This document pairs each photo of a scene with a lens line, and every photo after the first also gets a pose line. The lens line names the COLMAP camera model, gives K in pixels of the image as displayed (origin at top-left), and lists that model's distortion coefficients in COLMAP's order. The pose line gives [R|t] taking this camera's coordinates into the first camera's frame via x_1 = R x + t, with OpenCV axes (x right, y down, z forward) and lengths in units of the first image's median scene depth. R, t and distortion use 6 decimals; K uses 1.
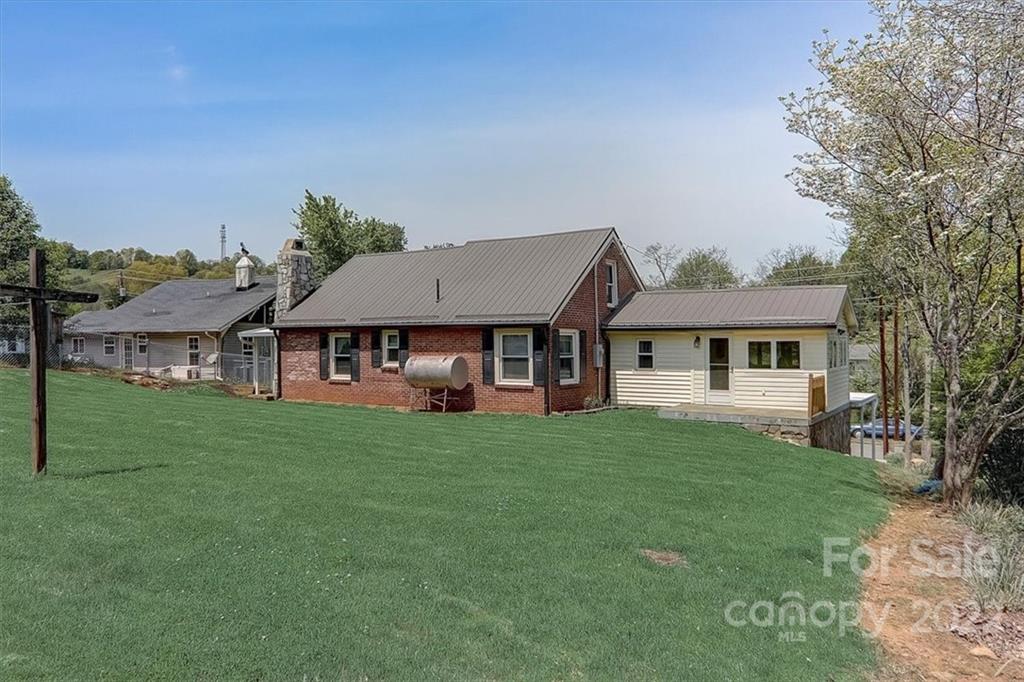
lens RADIAL K [[570.7, 0, 510.7], [0, 570.7, 348.7], [0, 0, 1]] dist [0.007745, -0.019993]
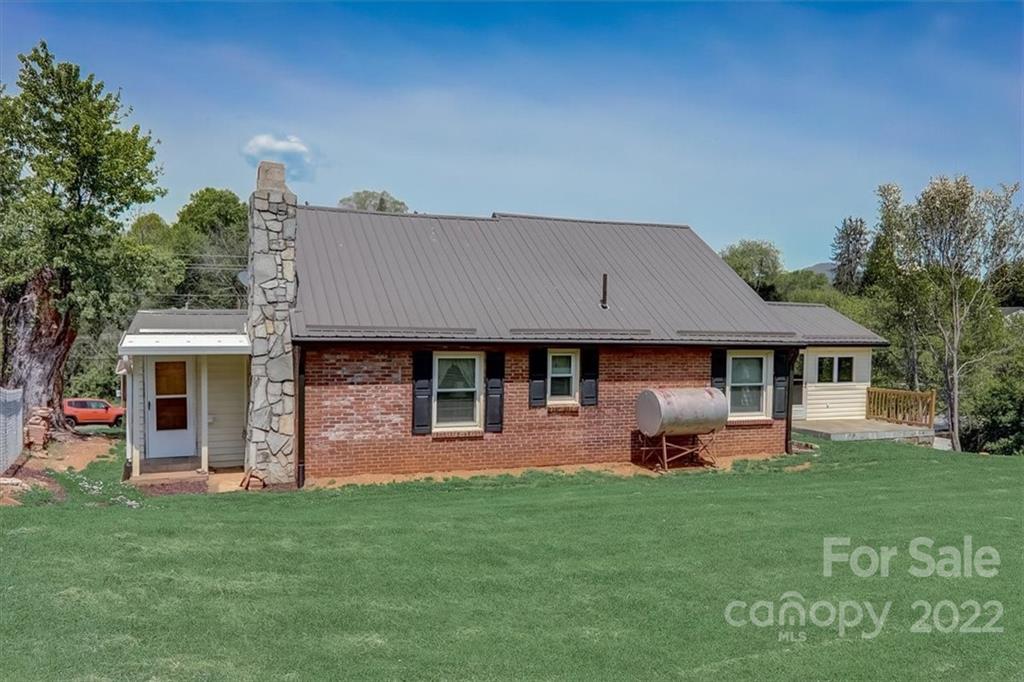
lens RADIAL K [[570.7, 0, 510.7], [0, 570.7, 348.7], [0, 0, 1]] dist [0.007745, -0.019993]
pose [[0.725871, -0.009437, 0.687766, -0.692348], [-0.005209, 0.999802, 0.019216, -0.044385], [-0.687811, -0.017531, 0.725678, 0.568709]]
